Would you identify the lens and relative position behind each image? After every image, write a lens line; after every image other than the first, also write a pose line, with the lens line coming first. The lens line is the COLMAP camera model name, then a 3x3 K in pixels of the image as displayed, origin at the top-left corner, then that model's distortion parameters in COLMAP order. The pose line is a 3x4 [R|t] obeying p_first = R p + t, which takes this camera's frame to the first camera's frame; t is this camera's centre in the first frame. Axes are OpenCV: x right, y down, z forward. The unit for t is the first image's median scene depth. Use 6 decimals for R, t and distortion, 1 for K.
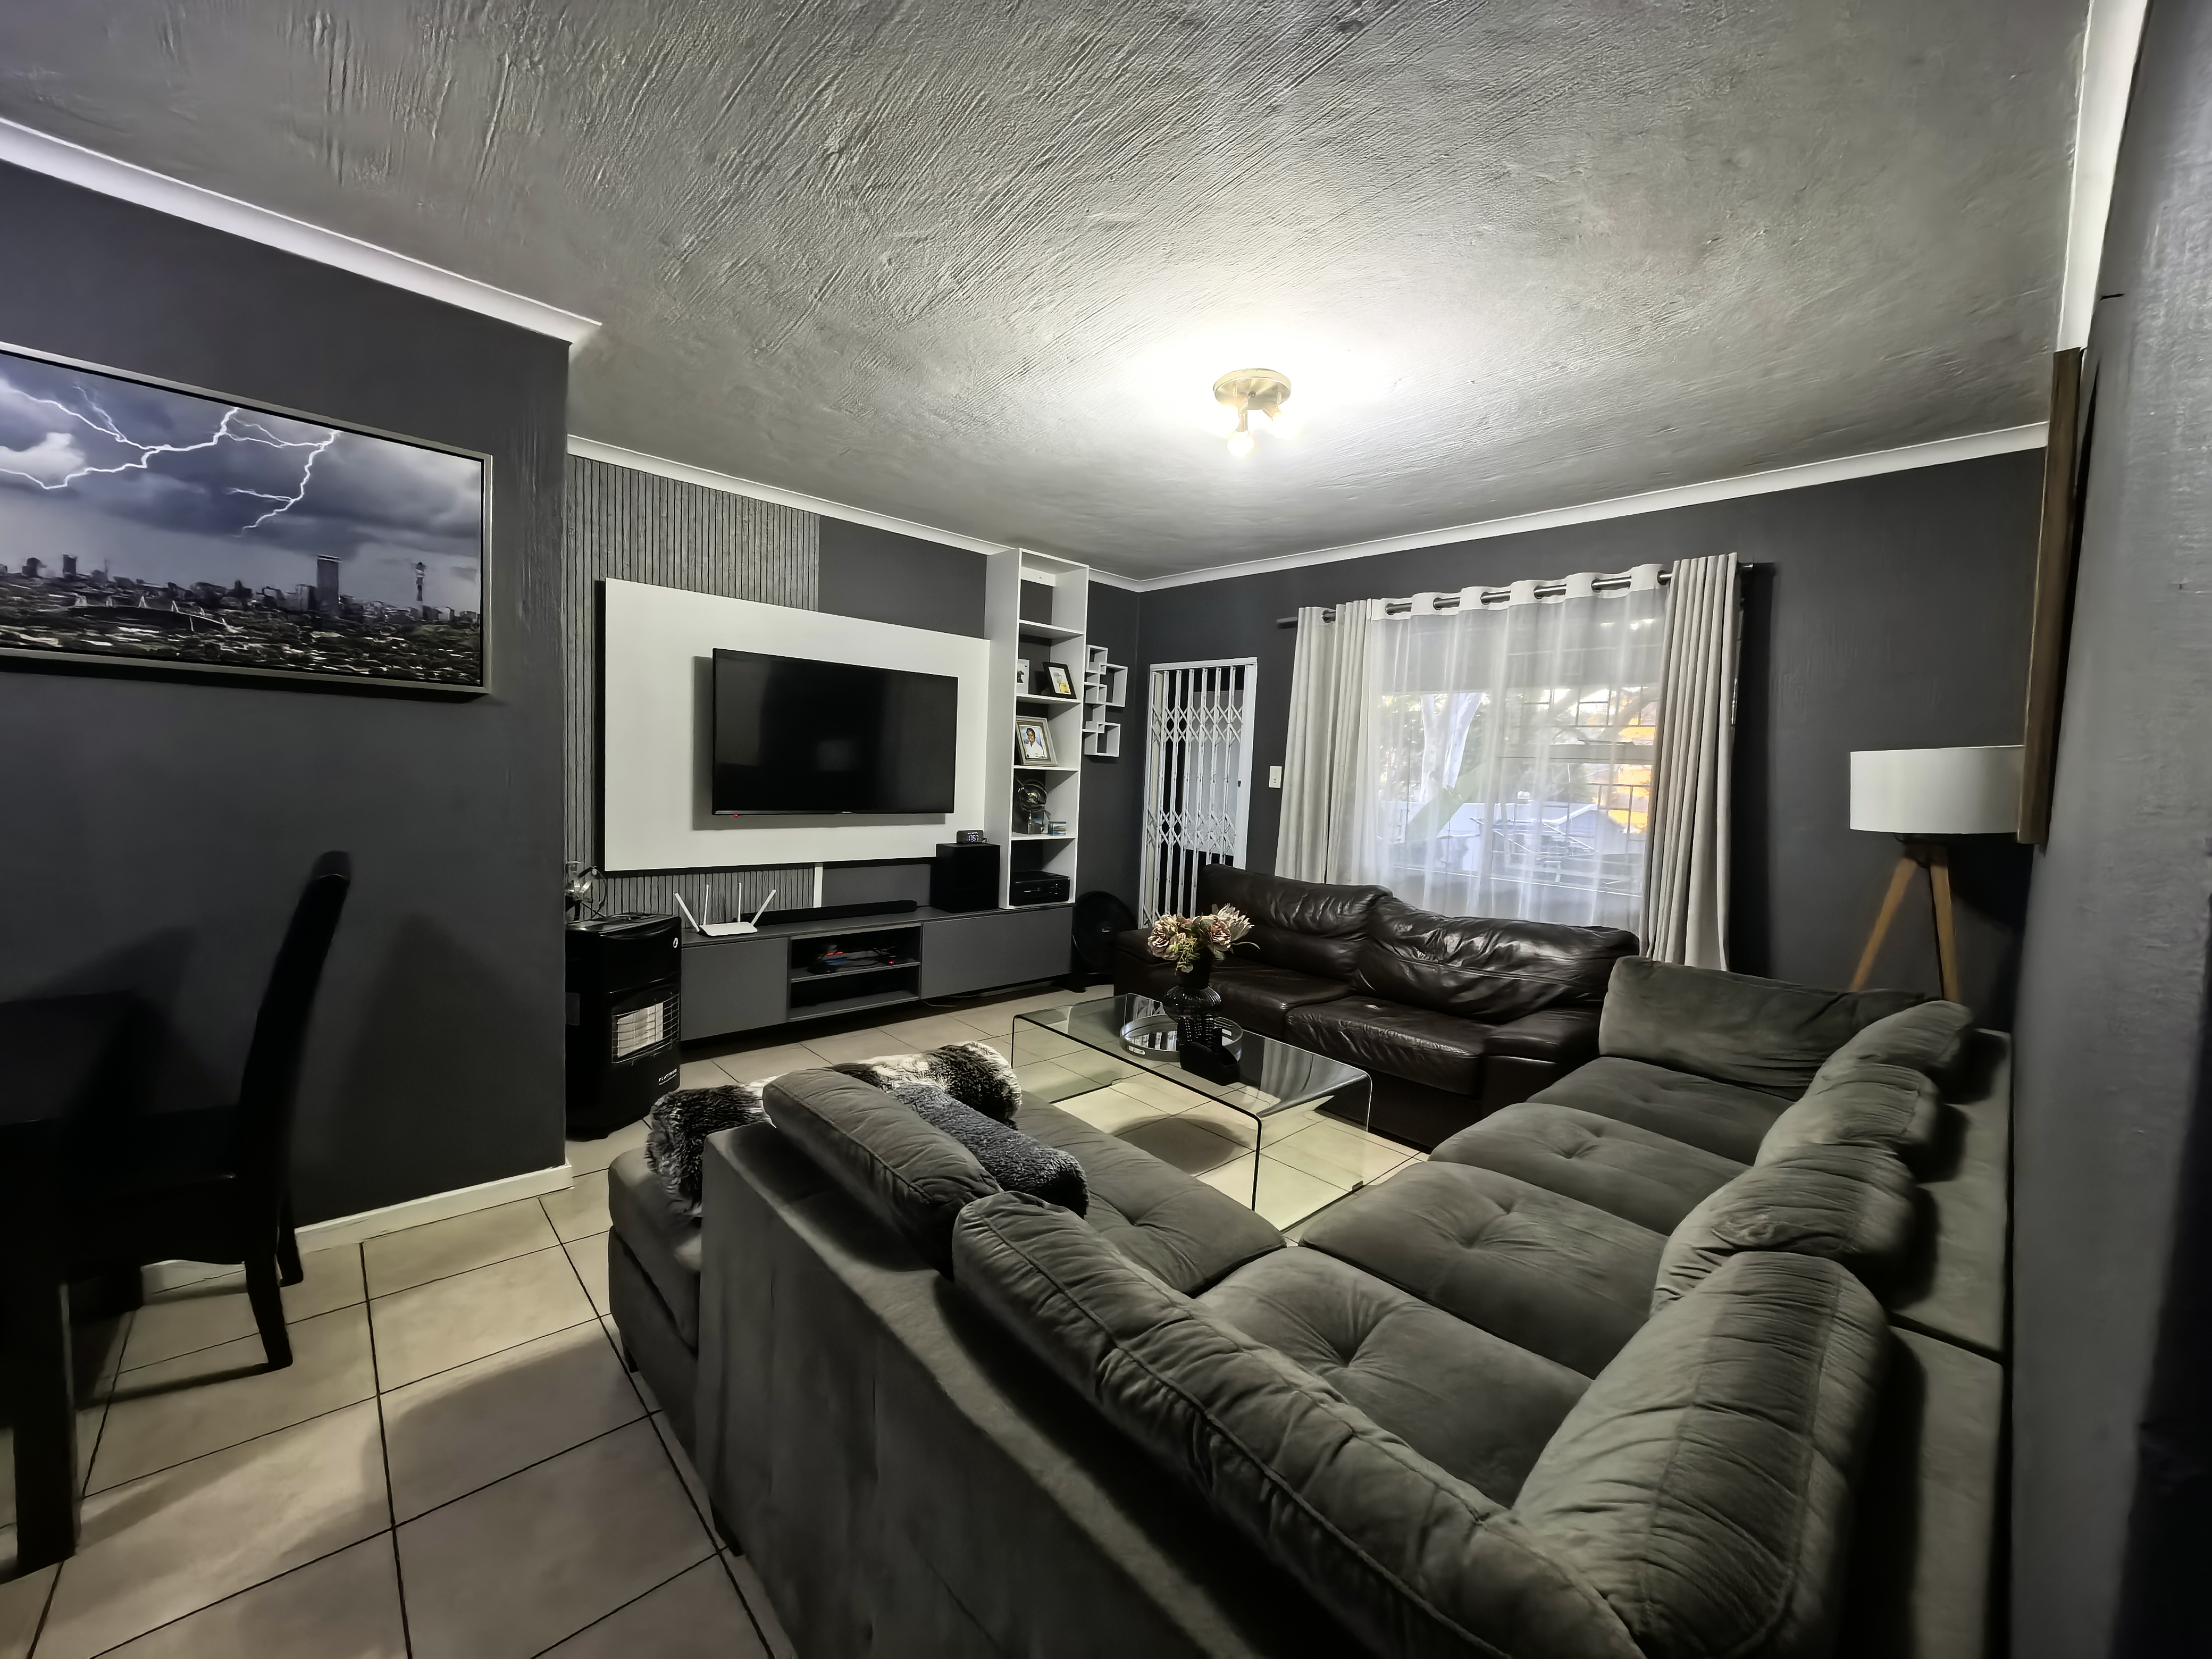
lens RADIAL K [[859.4, 0, 1110.0], [0, 859.4, 828.7], [0, 0, 1]] dist [-0.007389, -0.000022]
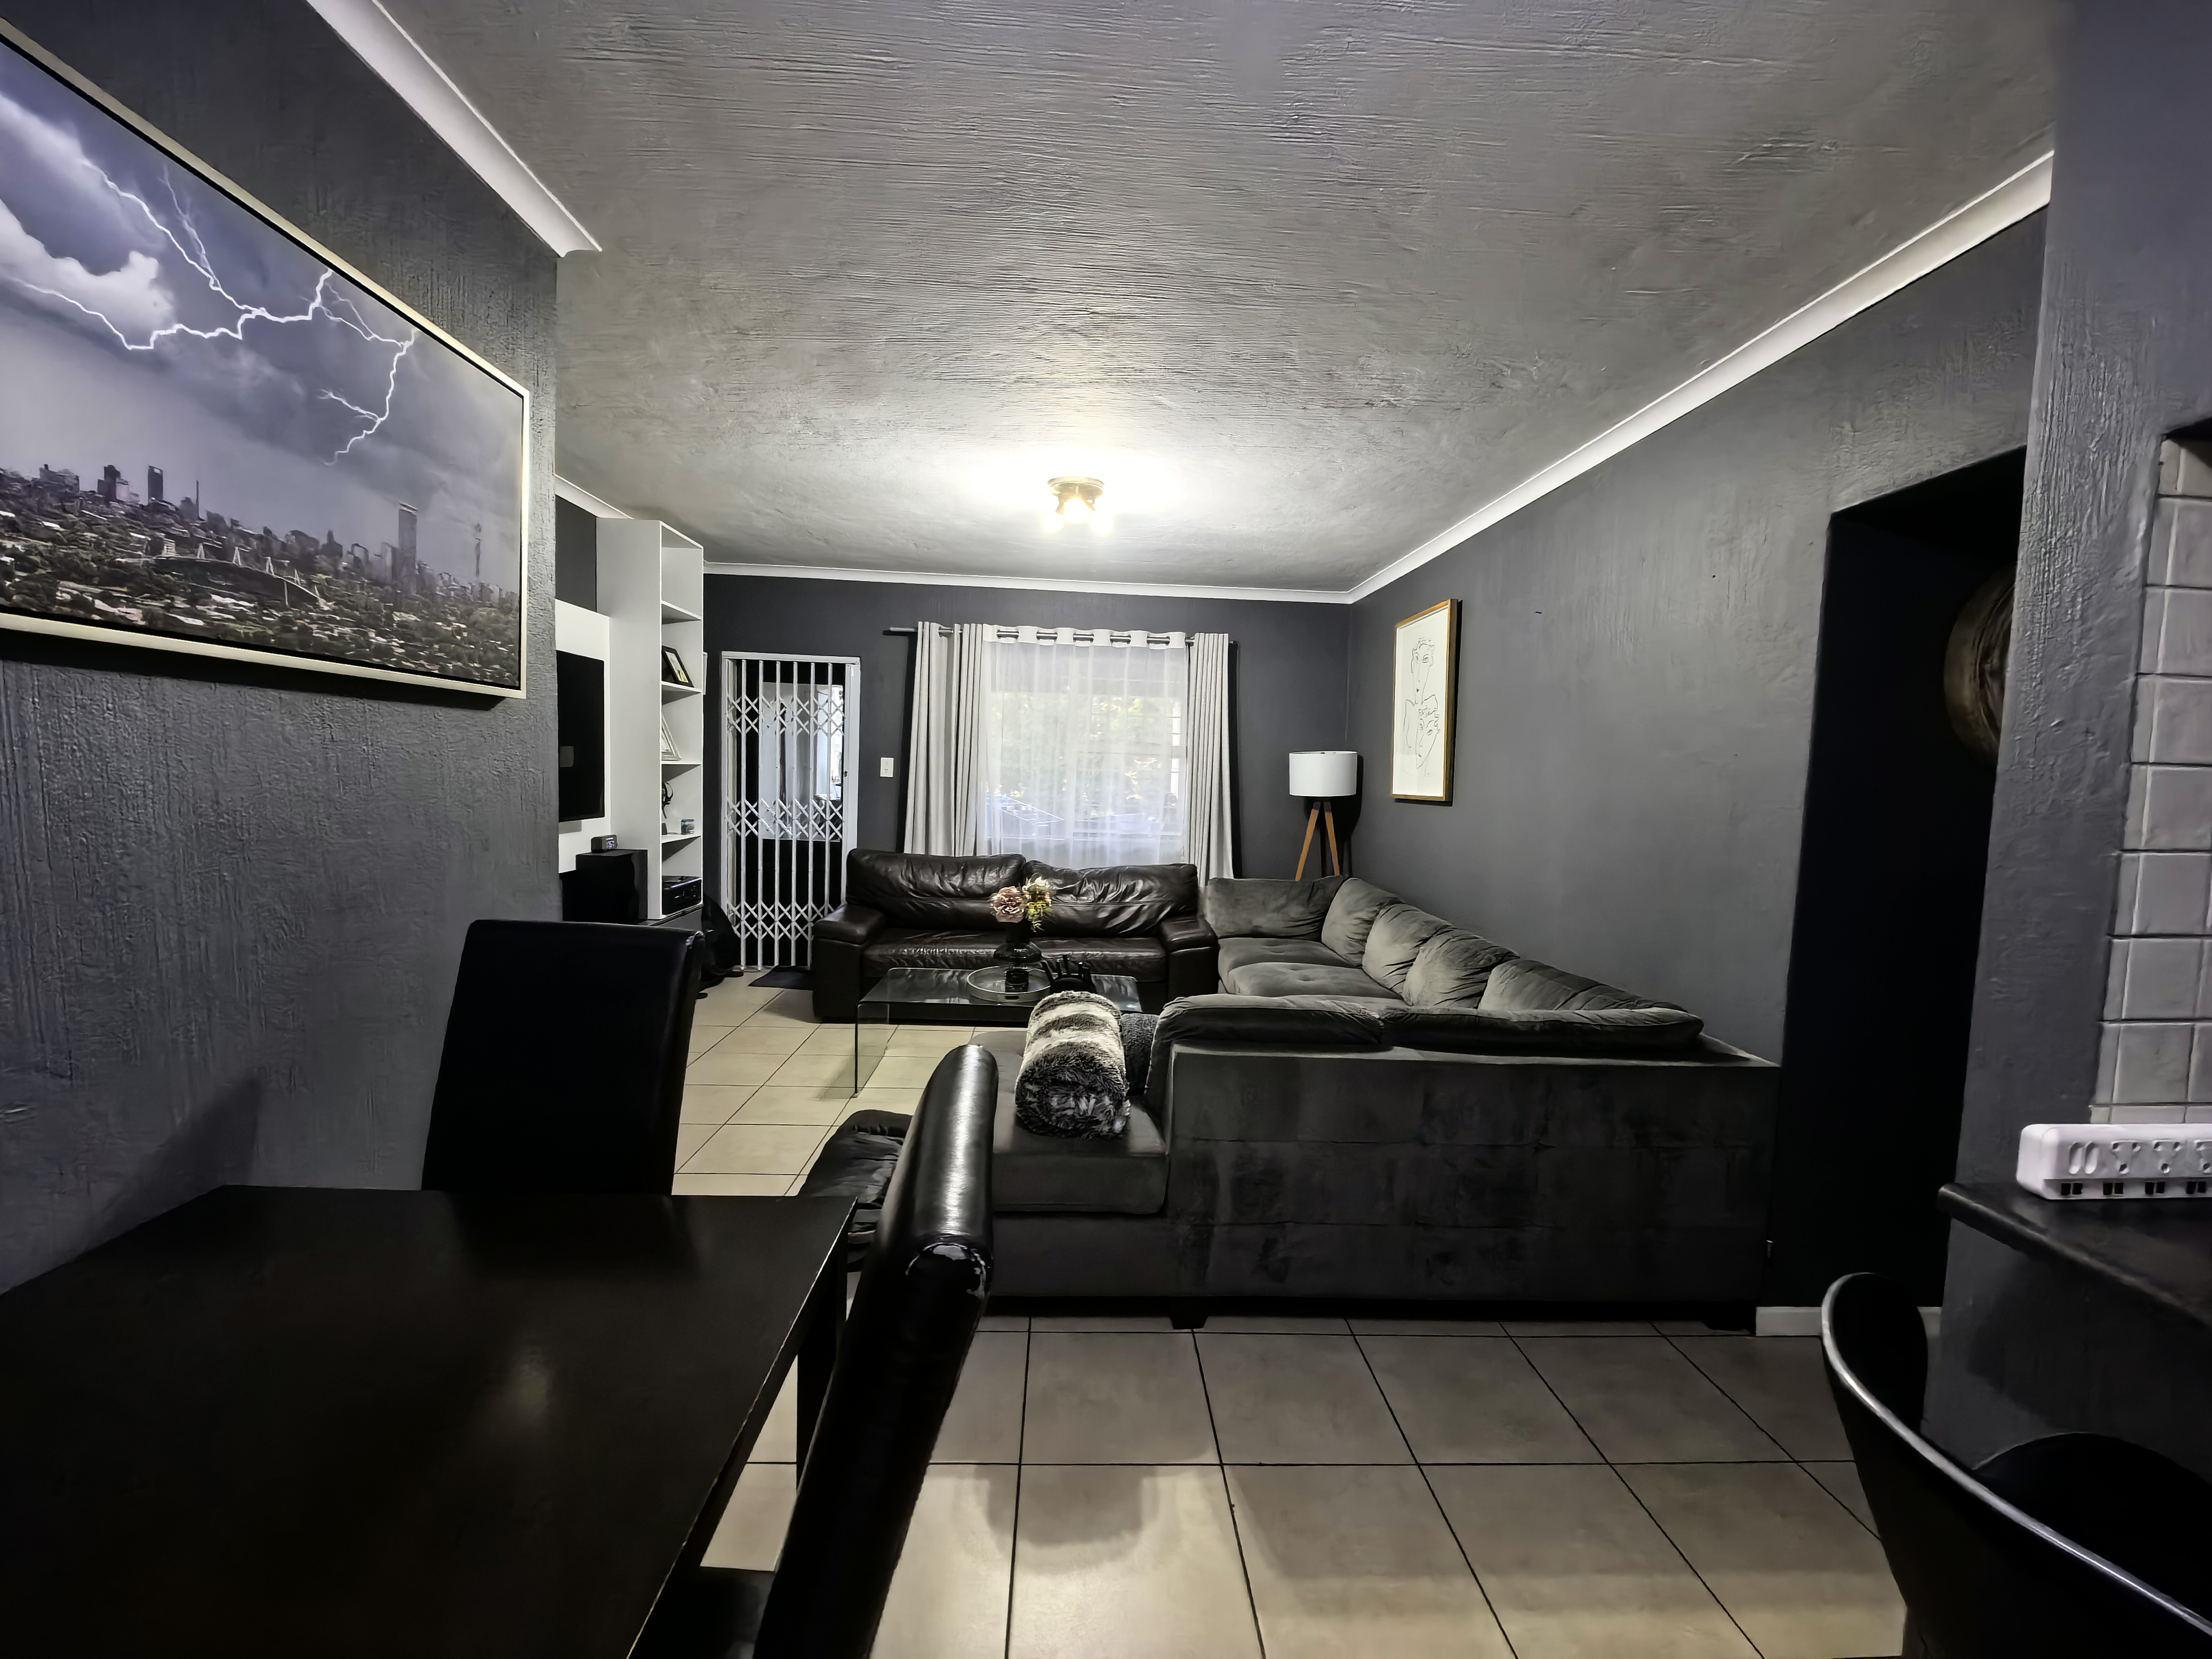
lens RADIAL K [[859.4, 0, 1110.0], [0, 859.4, 828.7], [0, 0, 1]] dist [-0.007389, -0.000022]
pose [[0.651466, -0.072989, 0.755158, -1.068612], [0.047497, 0.997333, 0.055422, -0.064498], [-0.757189, -0.000238, 0.653195, 0.102410]]
